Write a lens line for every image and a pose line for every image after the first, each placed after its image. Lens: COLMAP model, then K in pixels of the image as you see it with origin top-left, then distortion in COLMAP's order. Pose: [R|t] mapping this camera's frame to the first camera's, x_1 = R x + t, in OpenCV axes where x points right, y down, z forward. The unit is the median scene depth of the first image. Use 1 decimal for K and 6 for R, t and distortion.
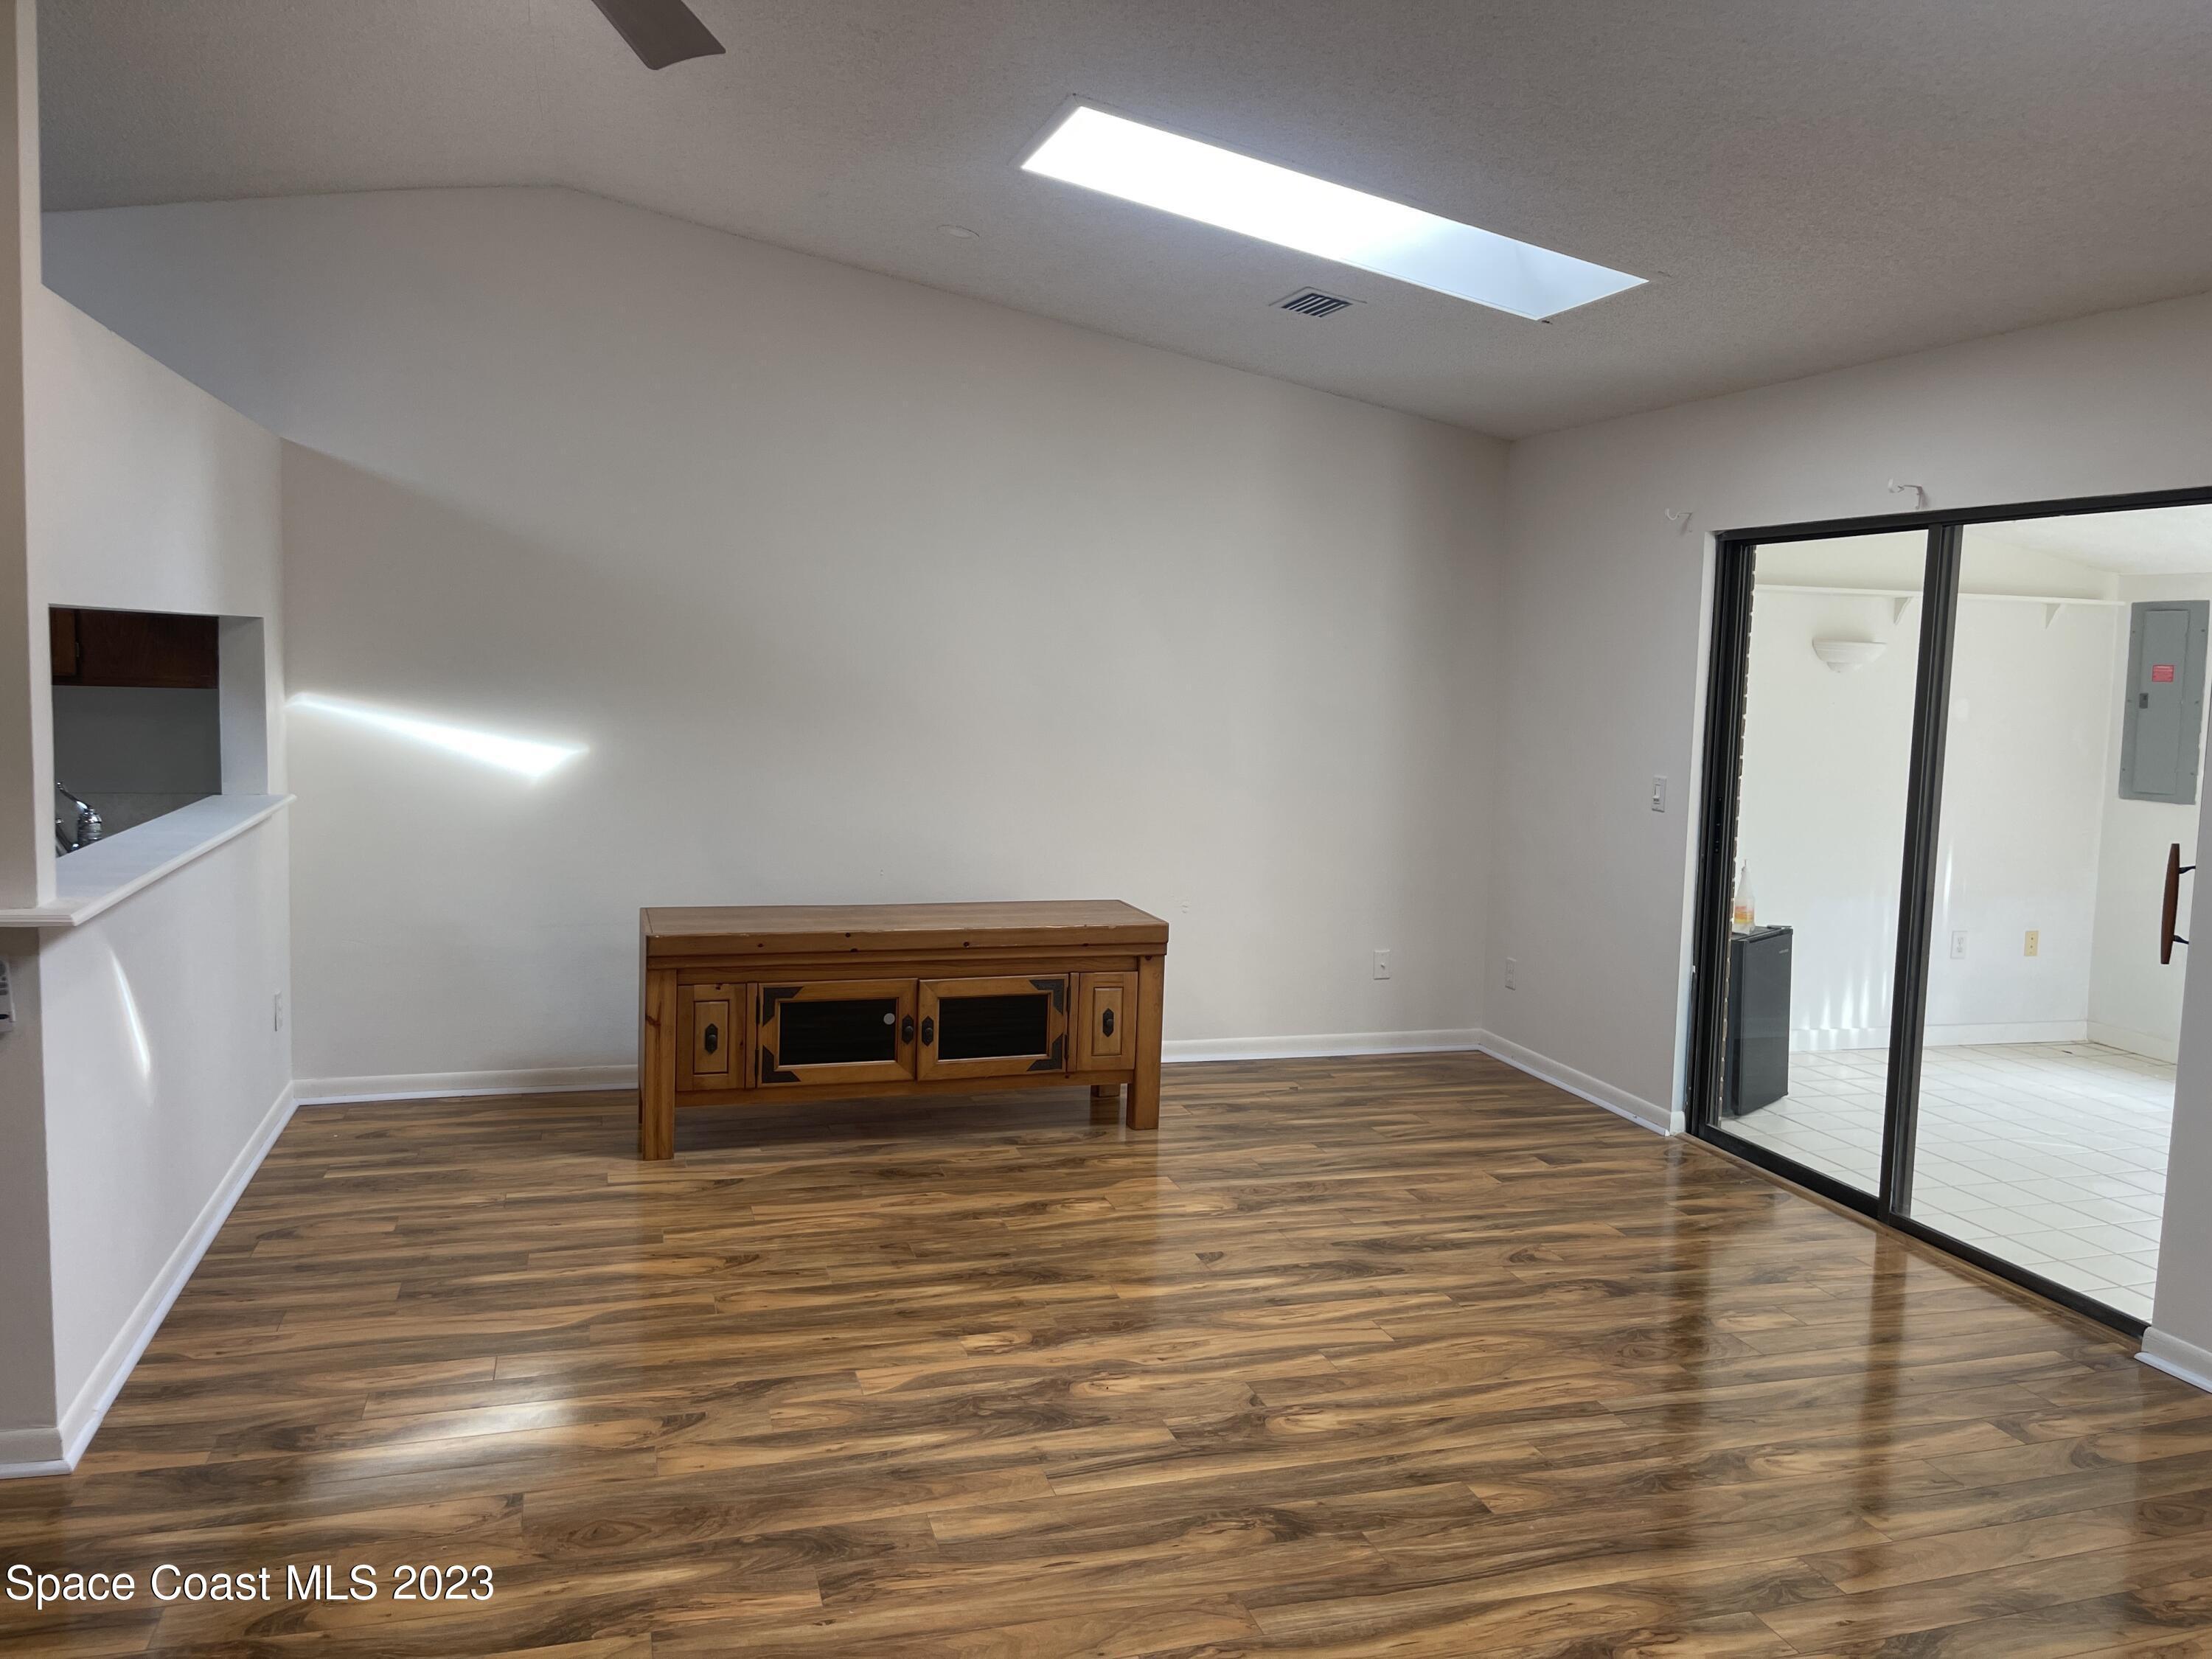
lens RADIAL K [[1681.3, 0, 1112.7], [0, 1681.3, 826.0], [0, 0, 1]] dist [0.023878, -0.016880]
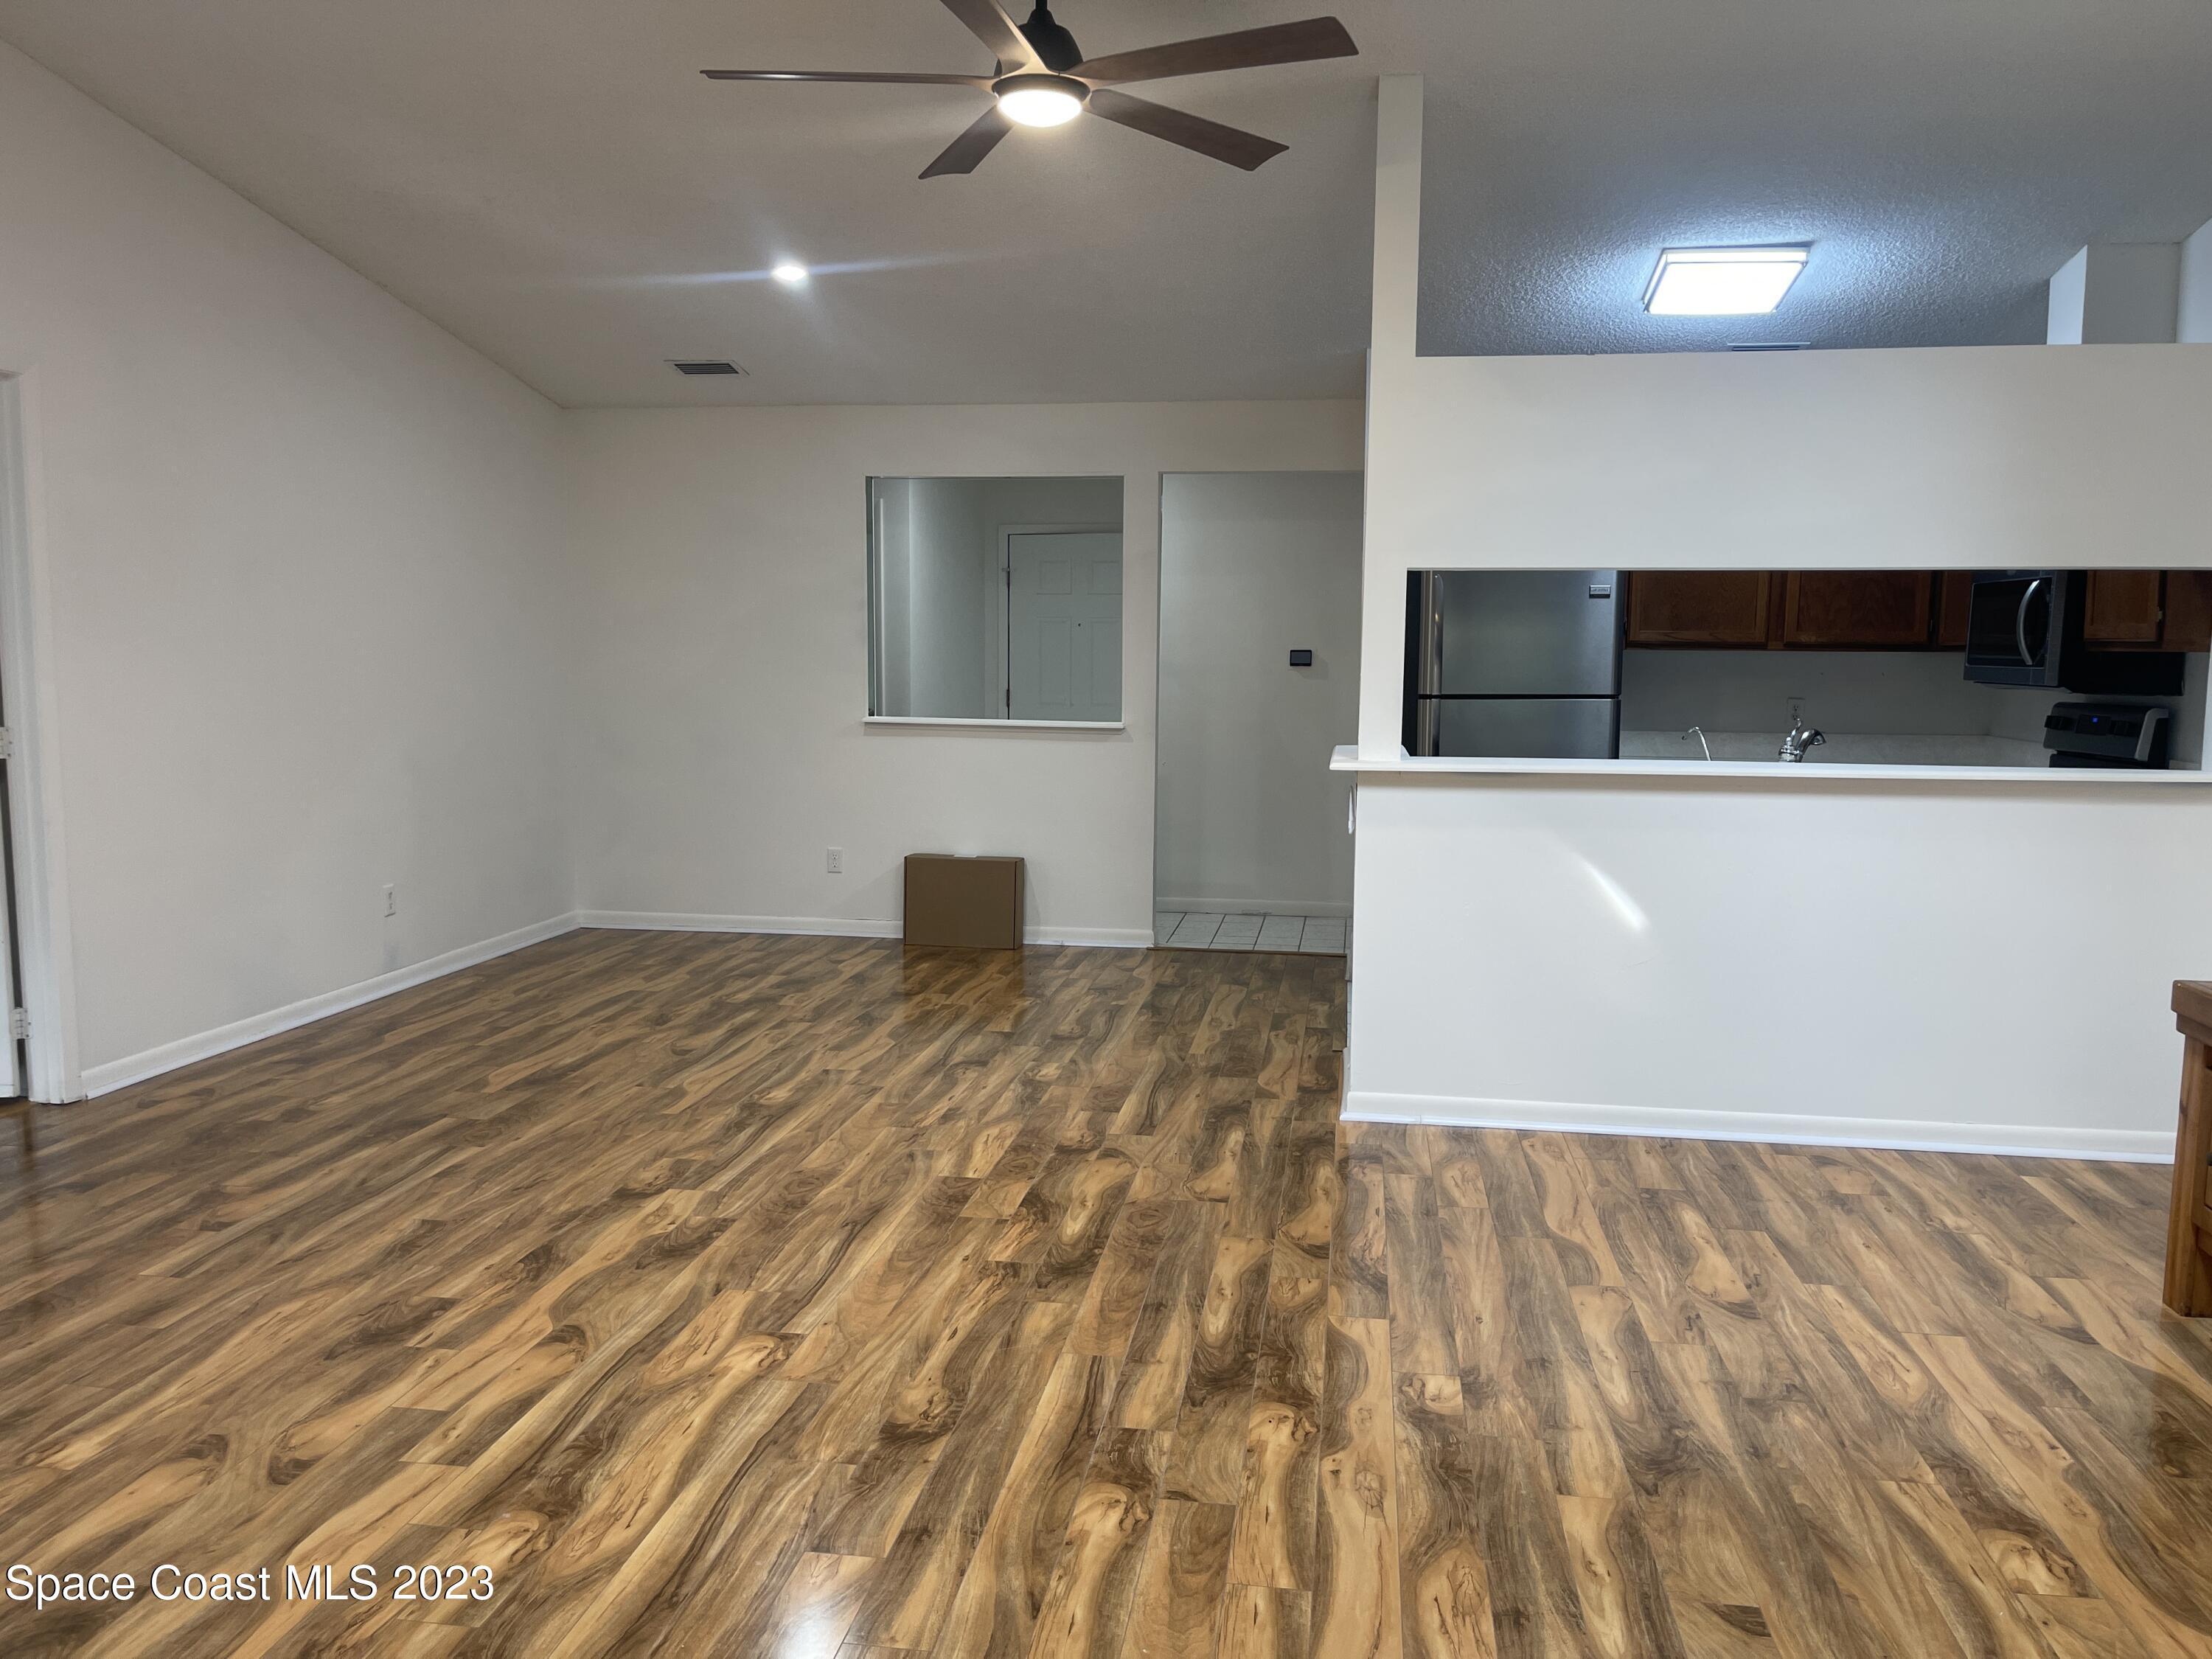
lens RADIAL K [[1681.3, 0, 1108.8], [0, 1681.3, 829.7], [0, 0, 1]] dist [0.023878, -0.016880]
pose [[-0.432153, 0.063621, -0.899553, 0.770313], [-0.113195, 0.985792, 0.124100, -0.048930], [0.894668, 0.155455, -0.418811, 1.247873]]
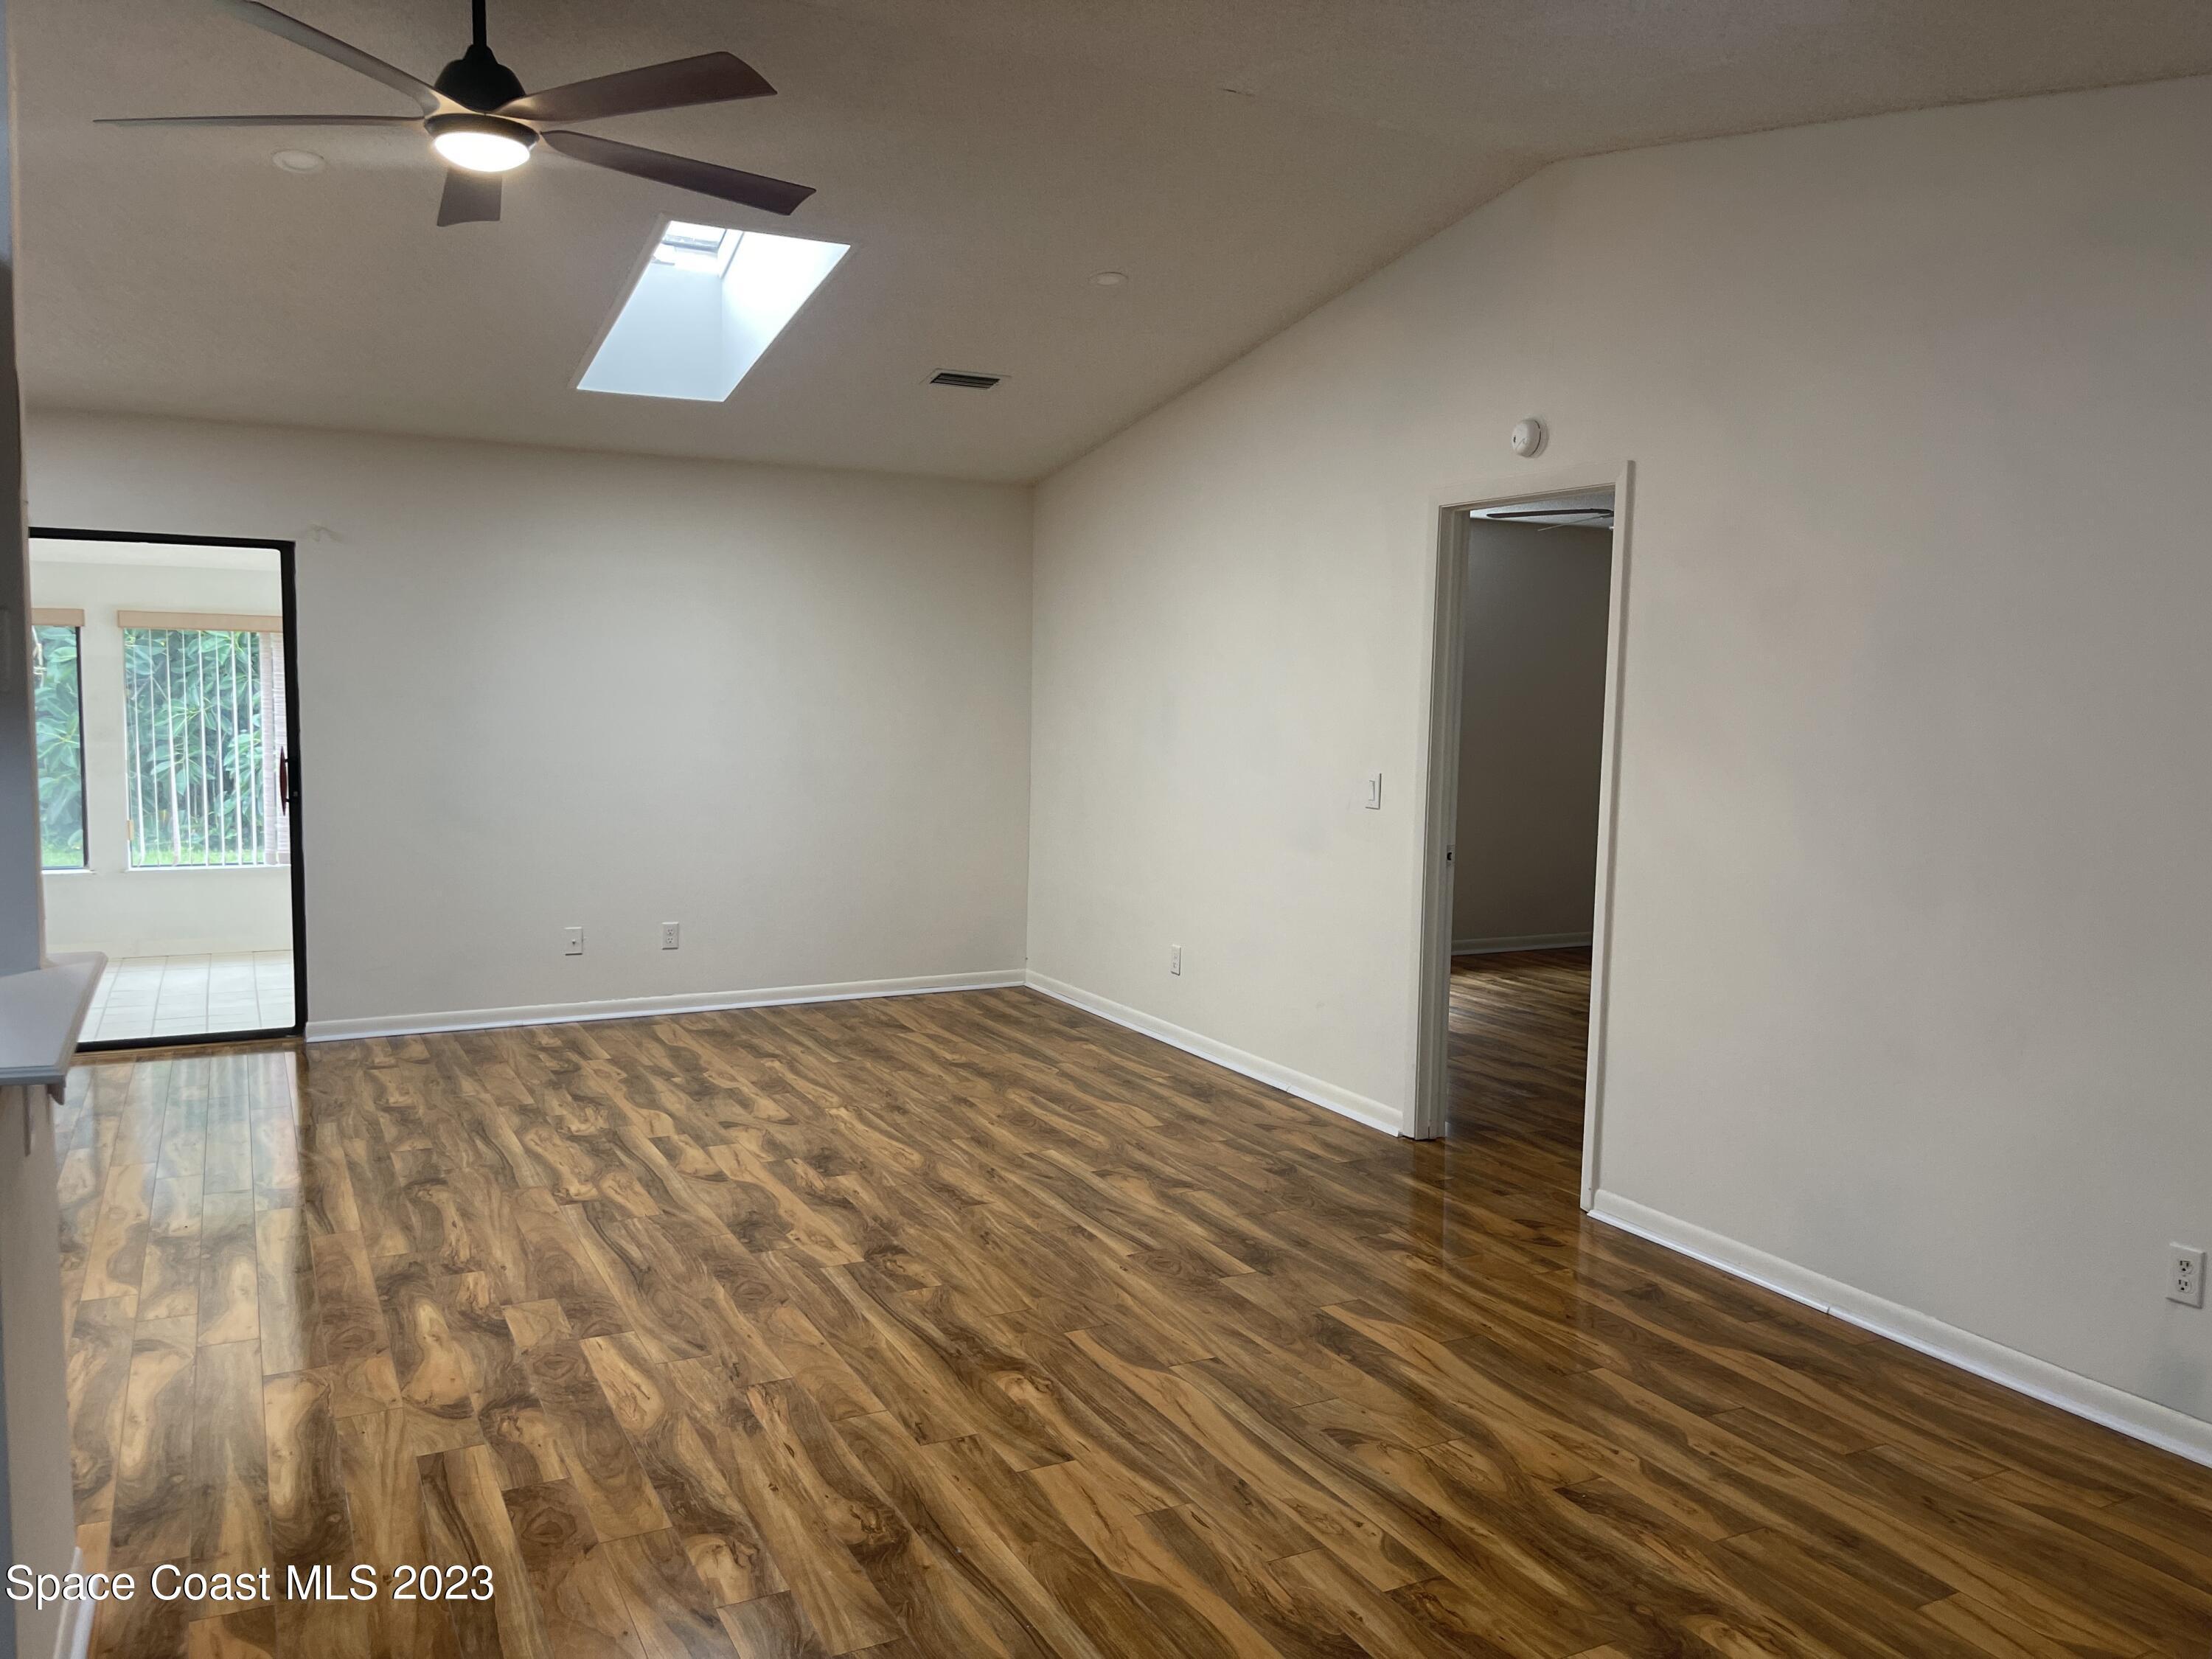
lens RADIAL K [[1681.3, 0, 1107.2], [0, 1681.3, 829.7], [0, 0, 1]] dist [0.023878, -0.016880]
pose [[-0.177812, -0.118295, 0.976929, -1.348479], [0.077029, 0.988029, 0.133659, -0.077887], [-0.981045, 0.099018, -0.166571, 0.510312]]
